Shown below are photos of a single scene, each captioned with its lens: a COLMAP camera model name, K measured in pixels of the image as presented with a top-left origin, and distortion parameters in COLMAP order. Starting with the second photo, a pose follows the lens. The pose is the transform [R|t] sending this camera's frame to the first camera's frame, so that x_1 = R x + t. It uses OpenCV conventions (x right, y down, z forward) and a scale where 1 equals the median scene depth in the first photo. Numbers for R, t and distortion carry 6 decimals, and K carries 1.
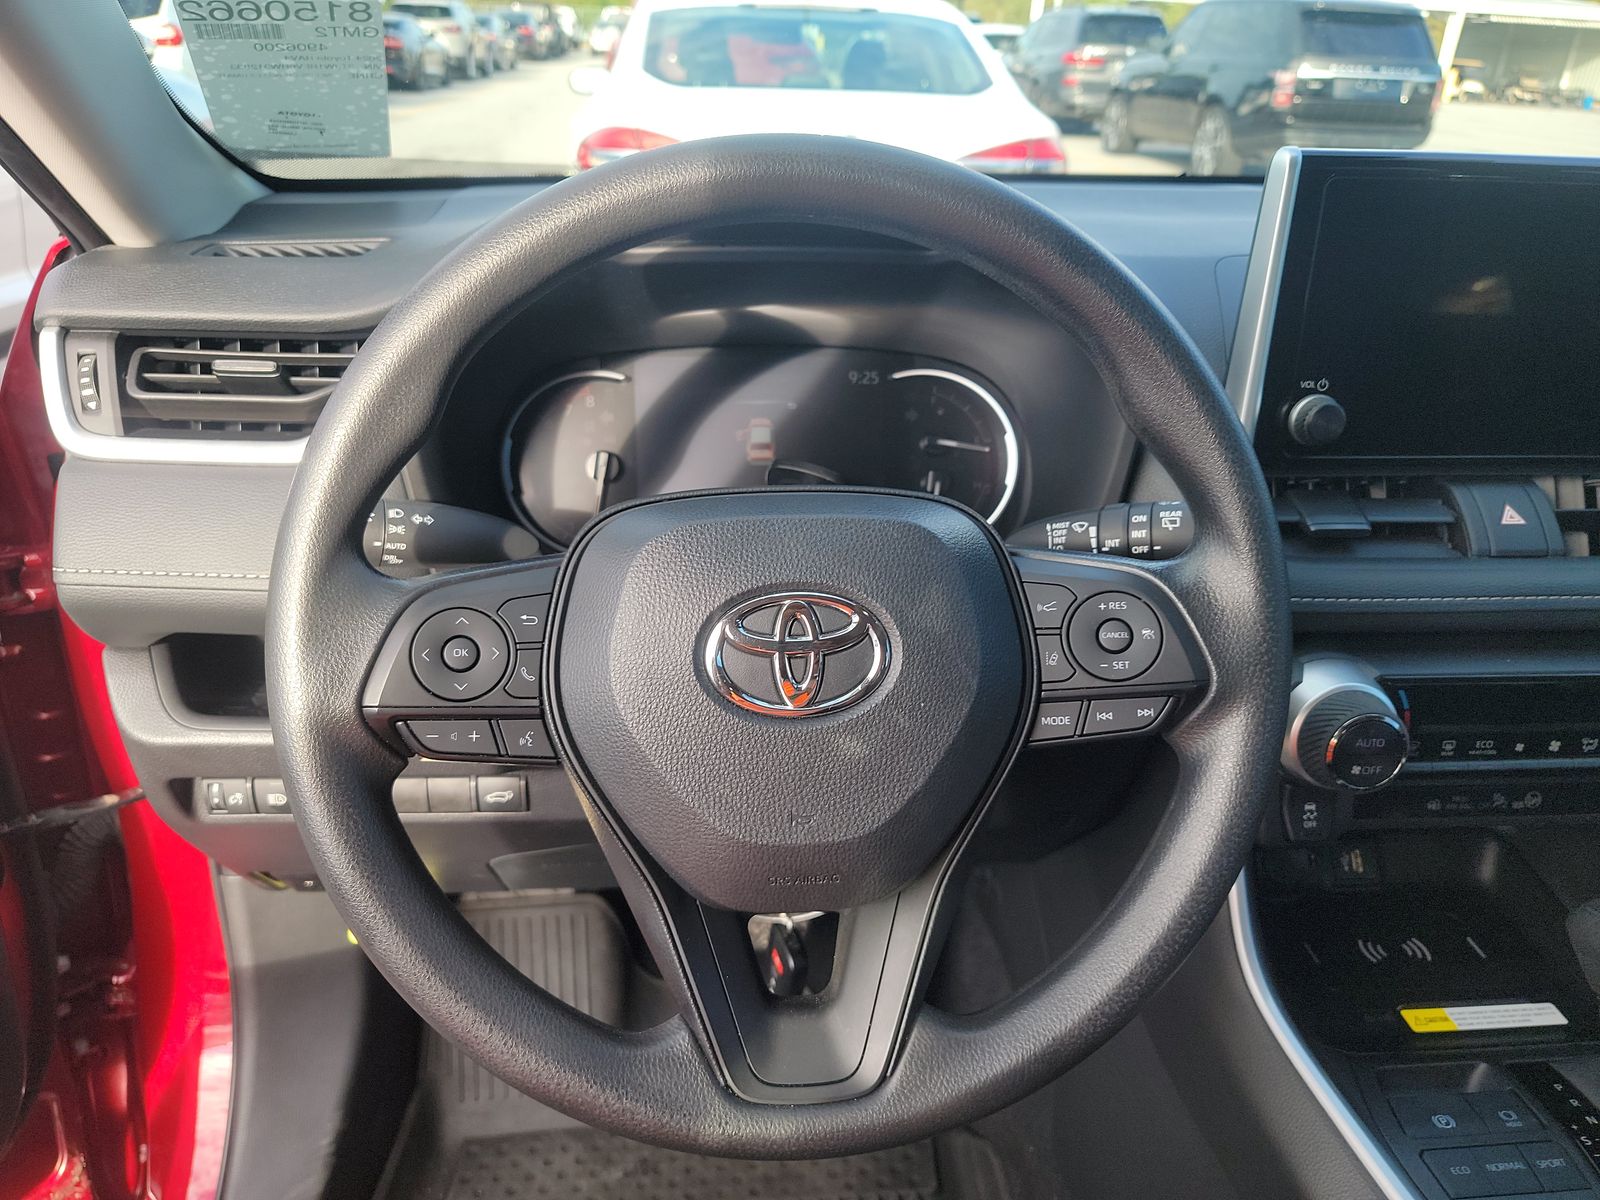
lens RADIAL K [[1112.4, 0, 789.0], [0, 1112.4, 603.3], [0, 0, 1]] dist [0.049898, -0.053652]
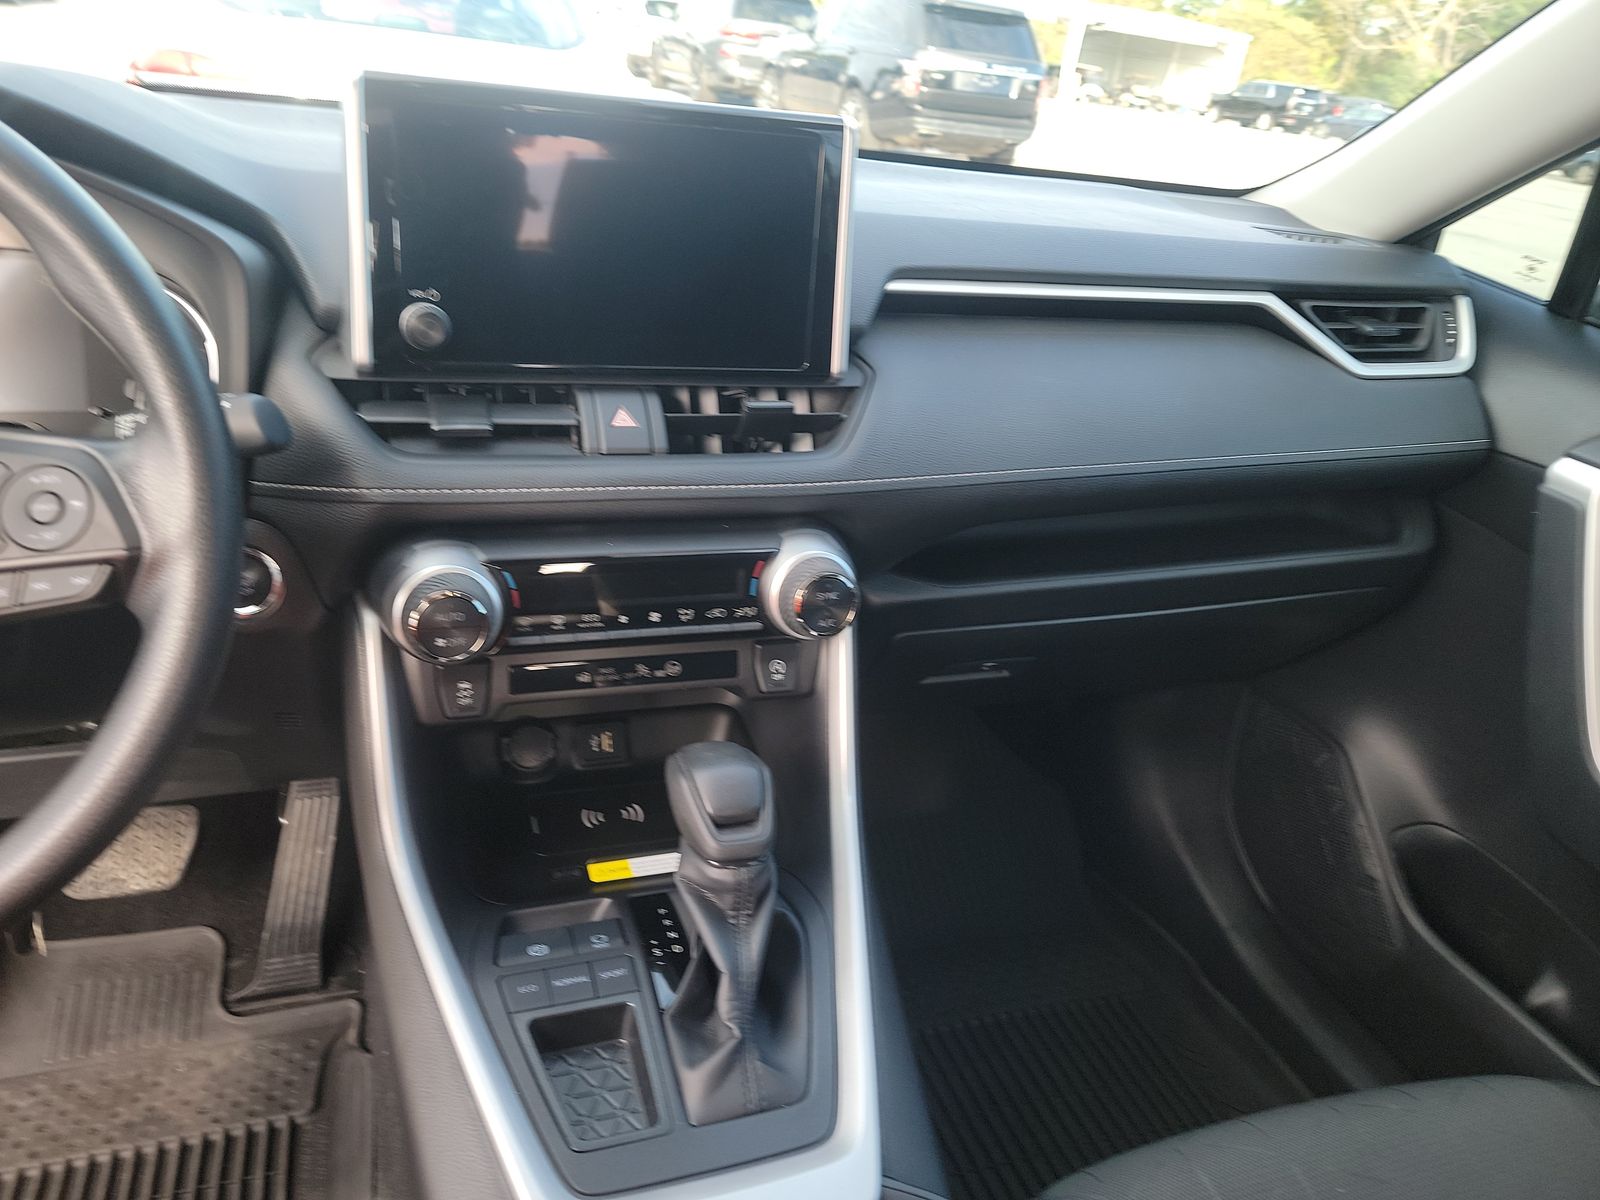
lens RADIAL K [[1112.4, 0, 804.5], [0, 1112.4, 586.1], [0, 0, 1]] dist [0.049898, -0.053652]
pose [[0.967907, -0.033243, 0.249099, 0.454189], [0.030211, 0.999416, 0.015989, 0.067839], [-0.249485, -0.007950, 0.968346, -0.121850]]
